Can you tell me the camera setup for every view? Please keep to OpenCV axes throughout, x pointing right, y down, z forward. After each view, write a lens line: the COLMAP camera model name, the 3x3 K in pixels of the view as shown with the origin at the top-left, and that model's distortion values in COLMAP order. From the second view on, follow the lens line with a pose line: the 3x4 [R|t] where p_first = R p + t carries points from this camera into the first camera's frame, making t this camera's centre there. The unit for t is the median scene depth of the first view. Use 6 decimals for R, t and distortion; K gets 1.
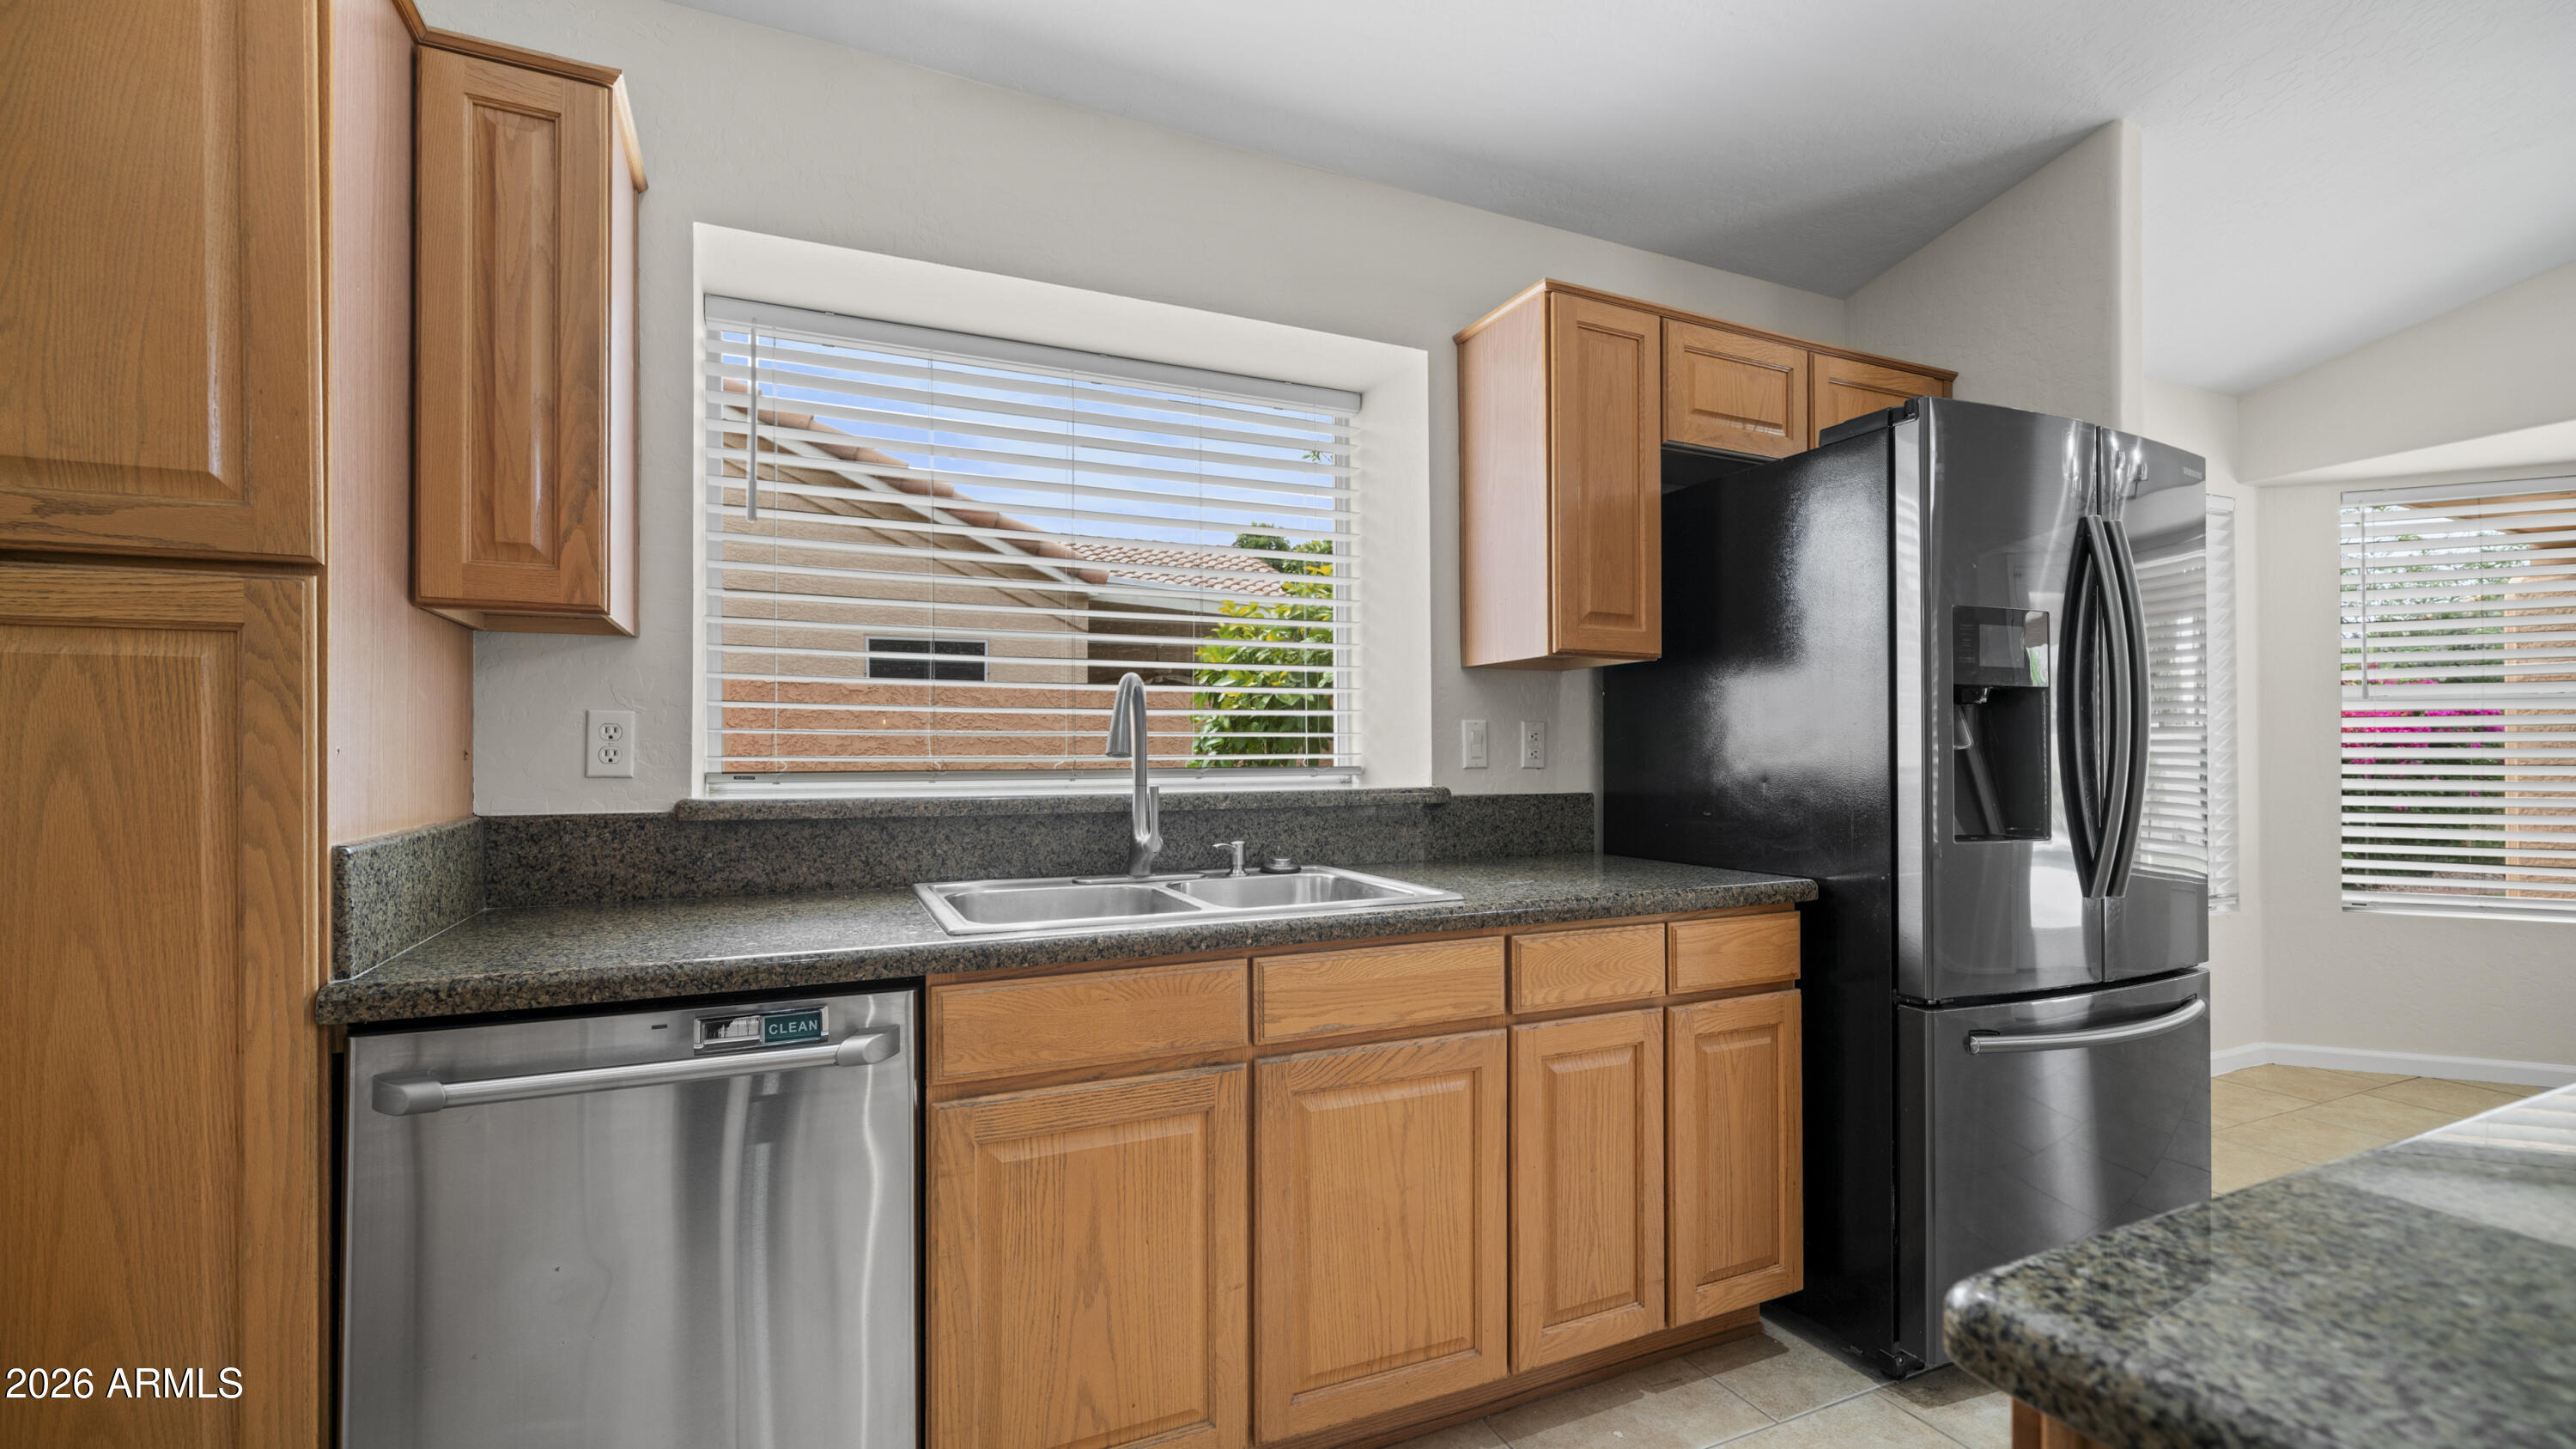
lens RADIAL K [[1065.1, 0, 1279.2], [0, 1065.1, 740.9], [0, 0, 1]] dist [0.001602, 0.000167]
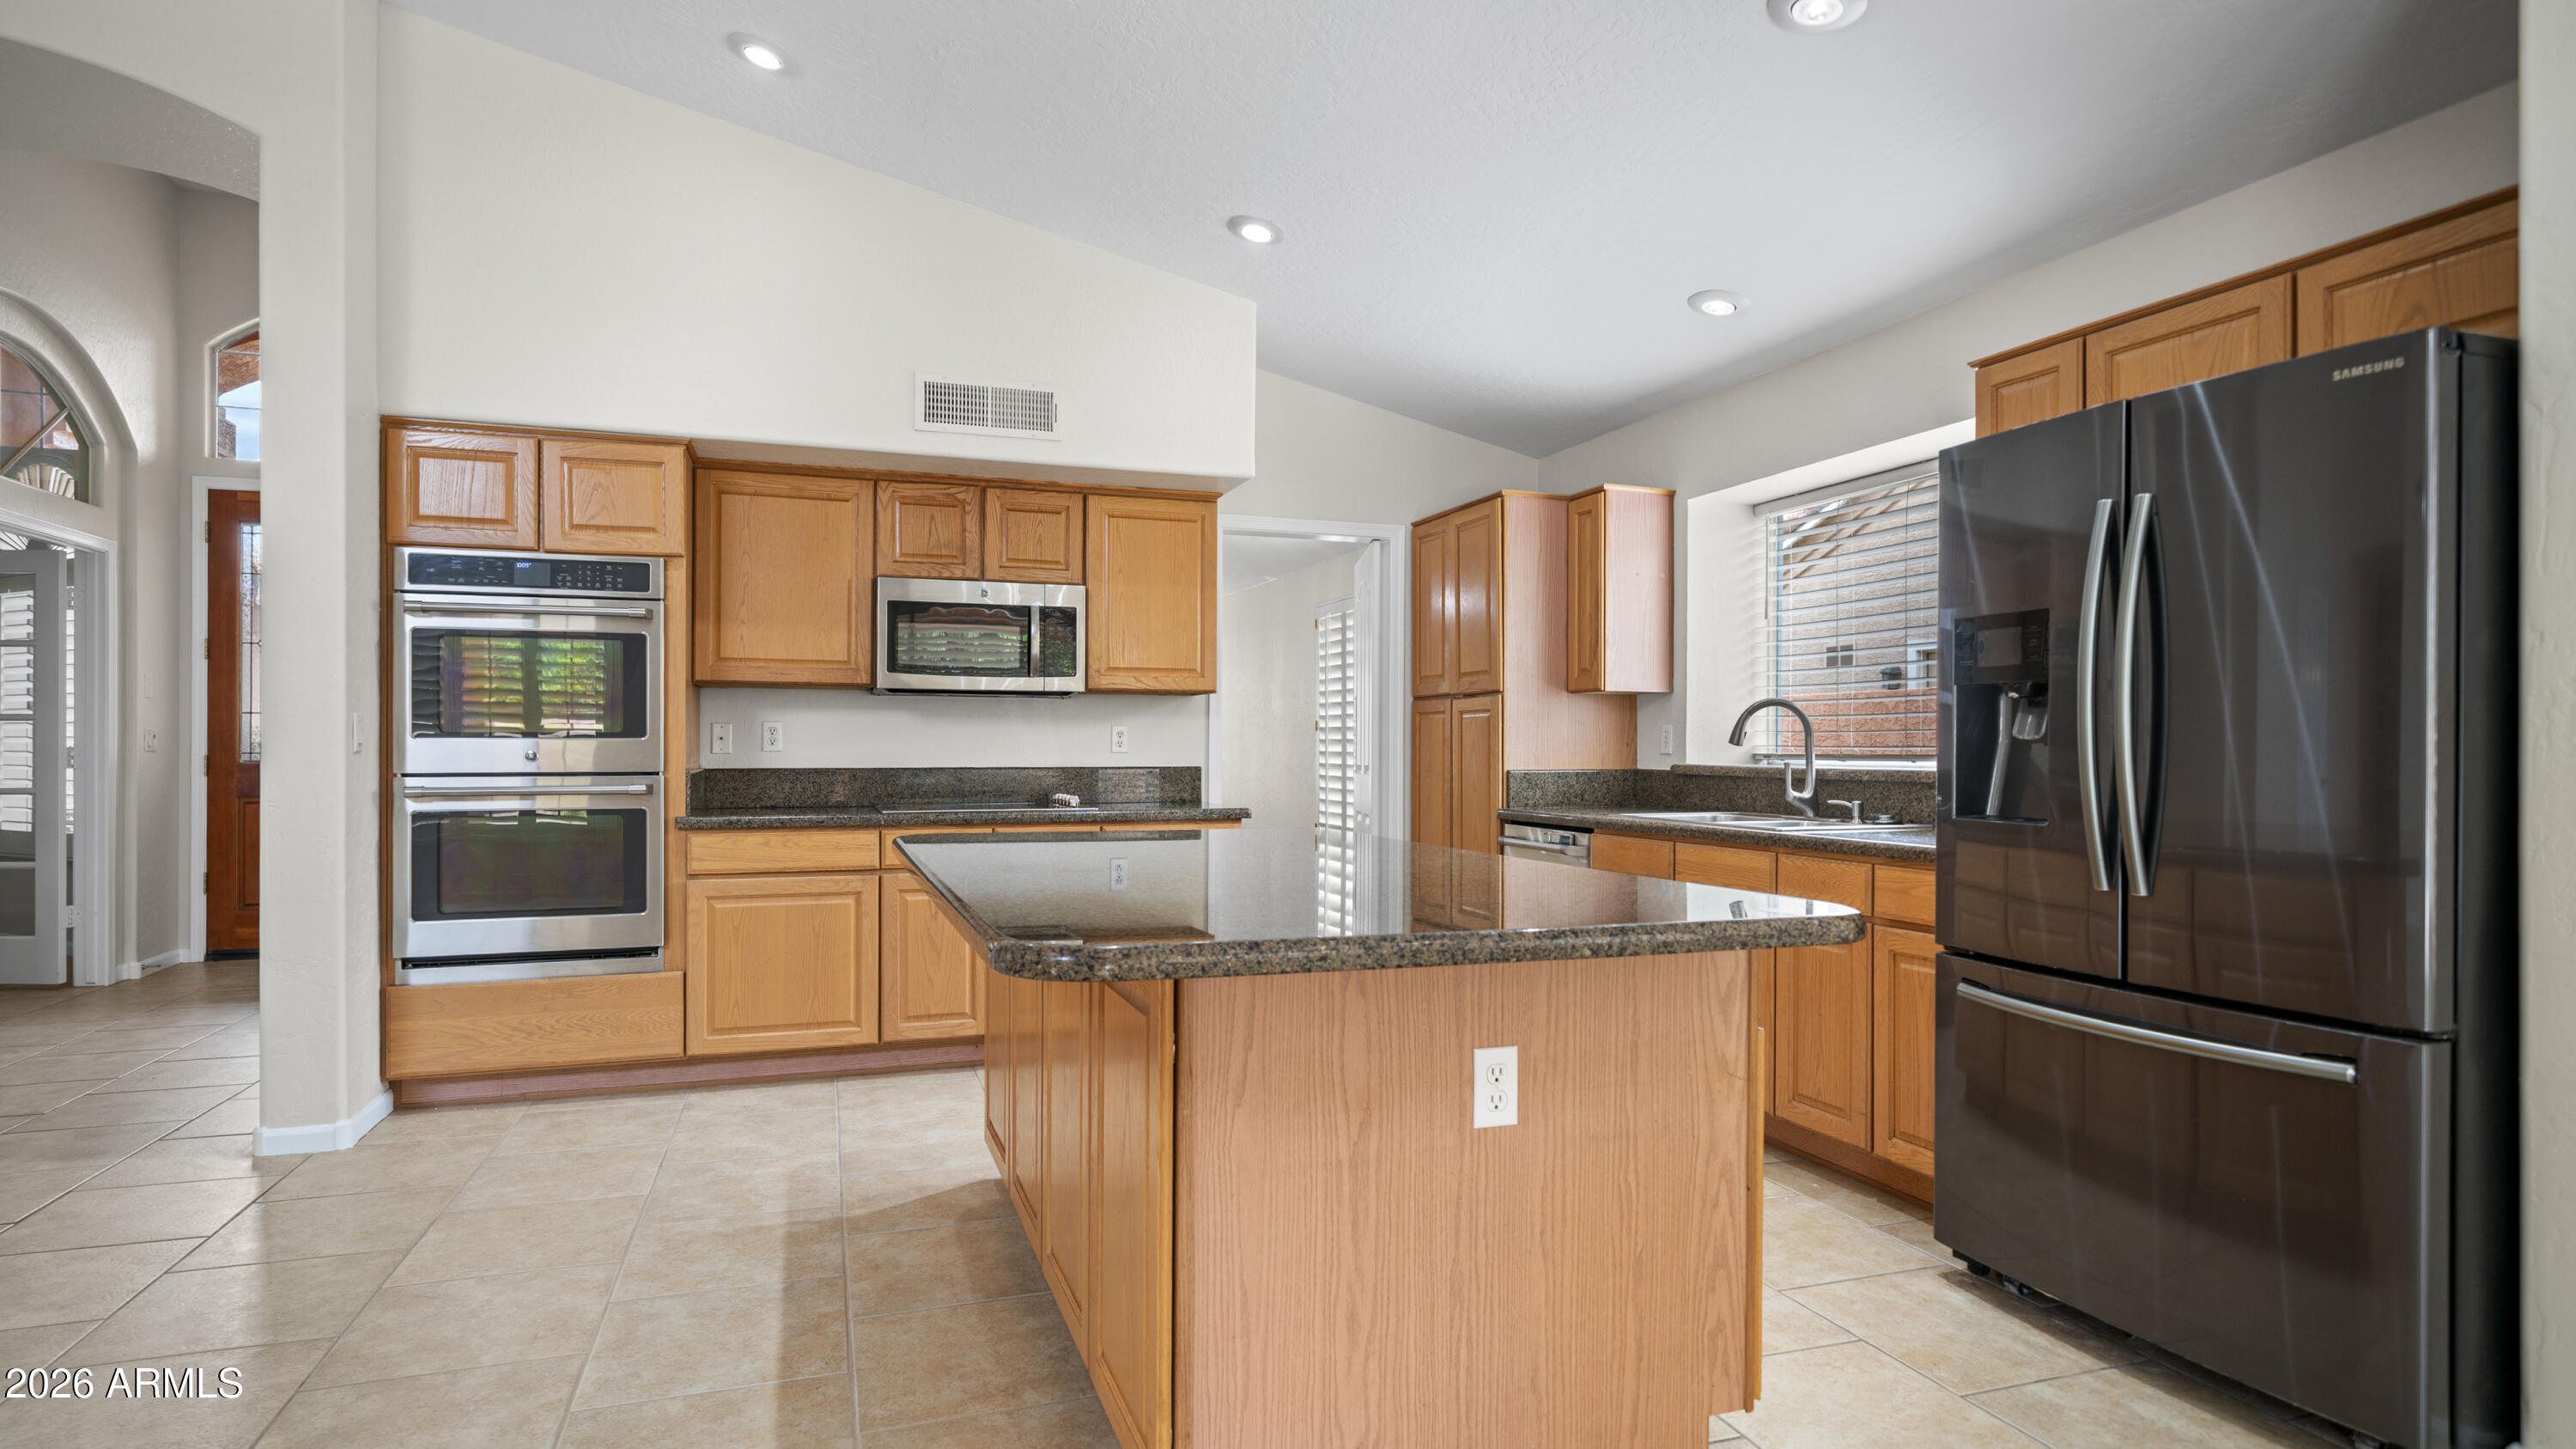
lens RADIAL K [[1335.5, 0, 1272.6], [0, 1335.5, 745.5], [0, 0, 1]] dist [0.002114, 0.000001]
pose [[-0.084542, 0.000042, -0.996420, 2.286125], [0.009027, 0.999959, -0.000724, 0.009358], [0.996379, -0.009056, -0.084539, 0.384234]]
